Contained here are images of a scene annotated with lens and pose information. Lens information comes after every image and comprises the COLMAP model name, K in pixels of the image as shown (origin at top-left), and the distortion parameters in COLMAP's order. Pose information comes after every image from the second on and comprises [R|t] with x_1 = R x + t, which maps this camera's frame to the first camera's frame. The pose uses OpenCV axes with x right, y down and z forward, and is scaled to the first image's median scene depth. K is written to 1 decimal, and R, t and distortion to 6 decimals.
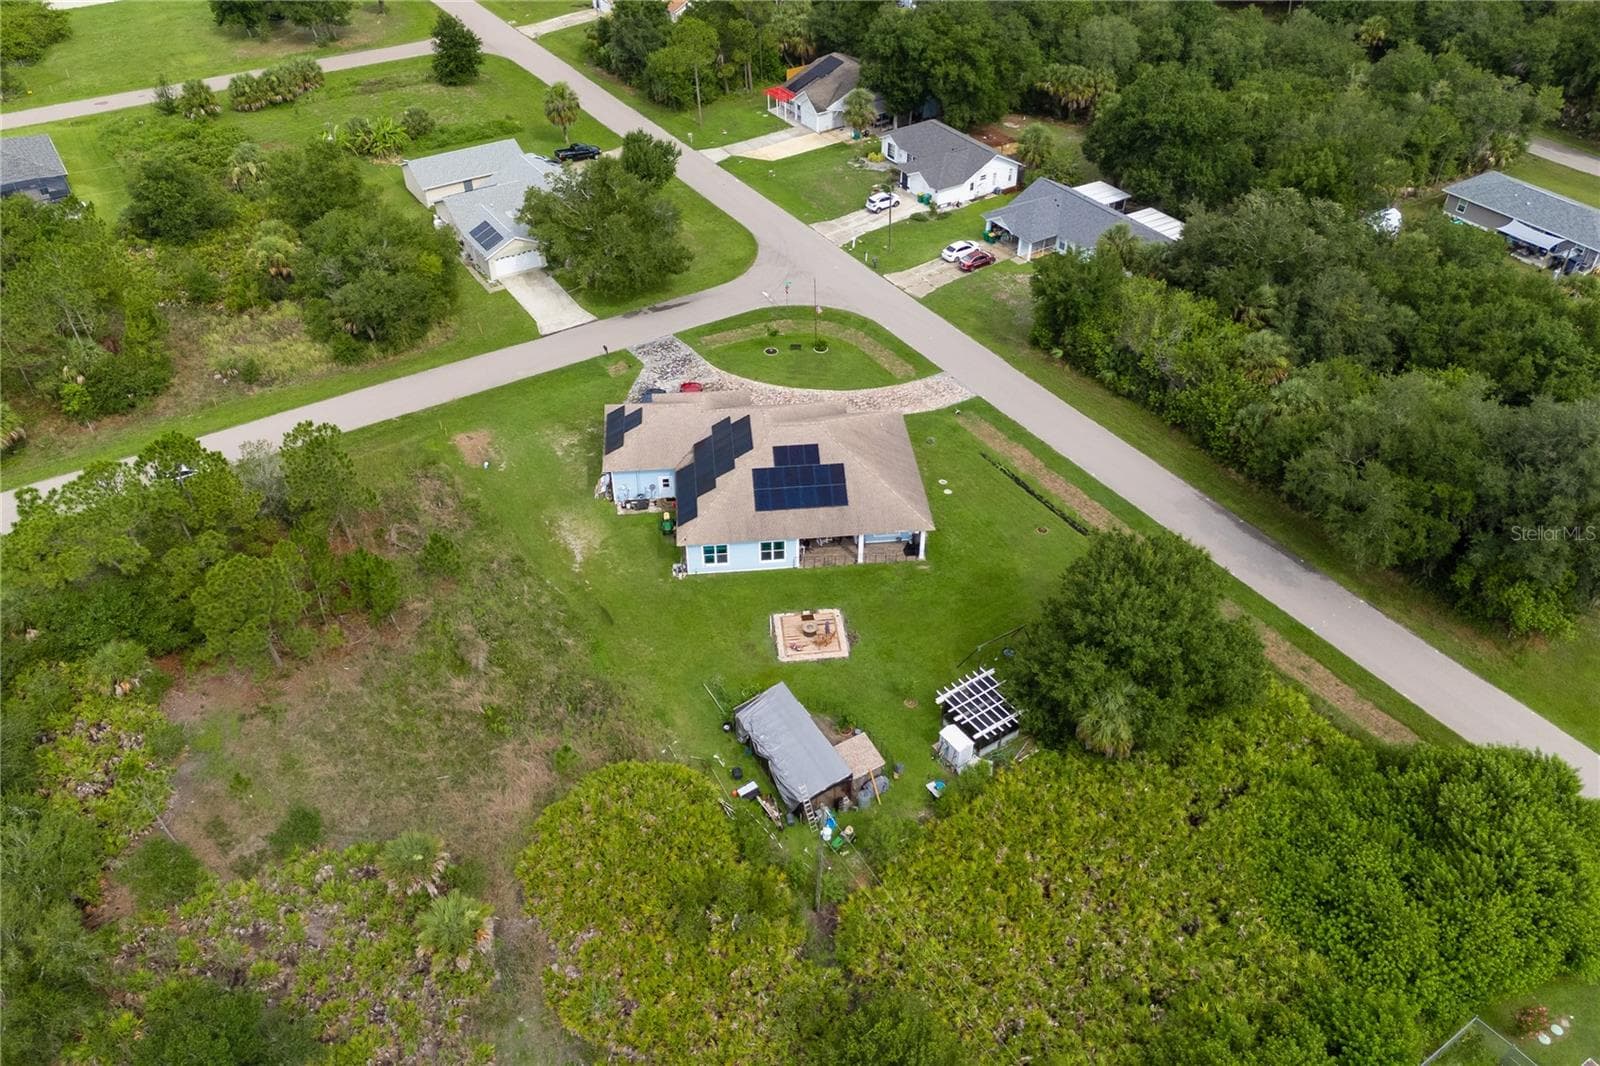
lens RADIAL K [[1221.1, 0, 800.0], [0, 1221.1, 533.0], [0, 0, 1]] dist [0.090542, -0.096073]
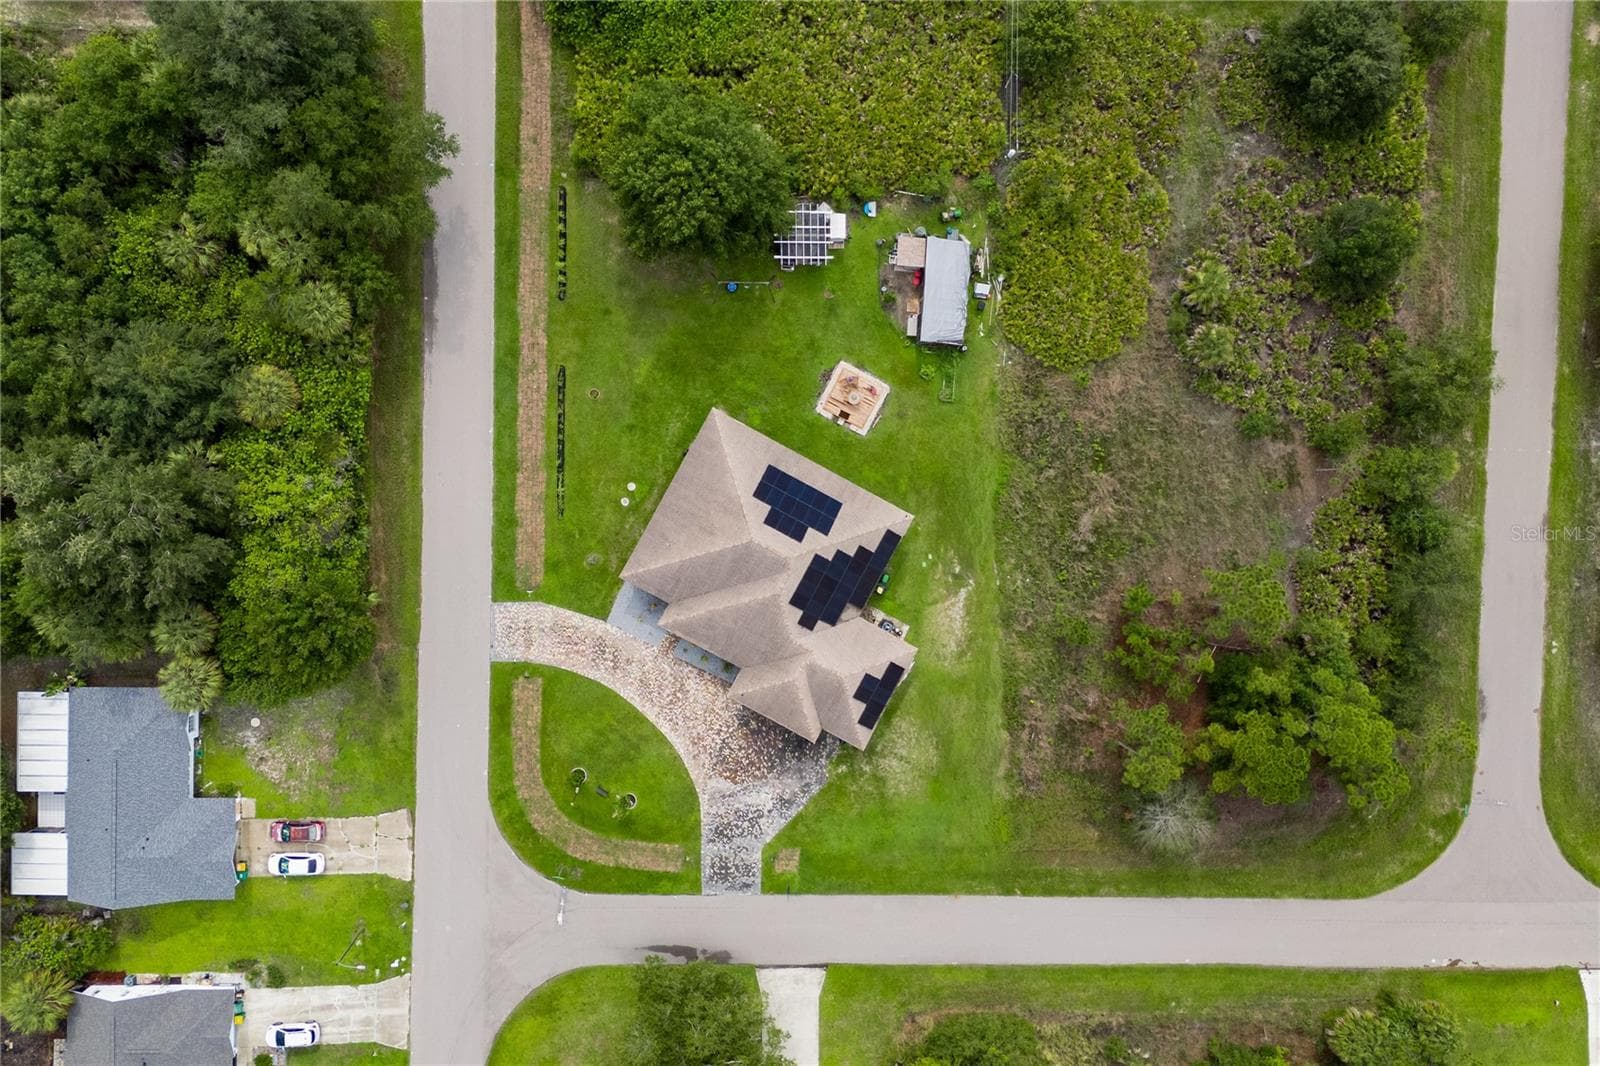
lens RADIAL K [[1221.1, 0, 800.0], [0, 1221.1, 533.0], [0, 0, 1]] dist [0.090542, -0.096073]
pose [[-0.825479, -0.560414, -0.067237, 0.043025], [0.309762, -0.549380, 0.776035, -0.698019], [-0.471839, 0.619773, 0.627096, 0.258644]]
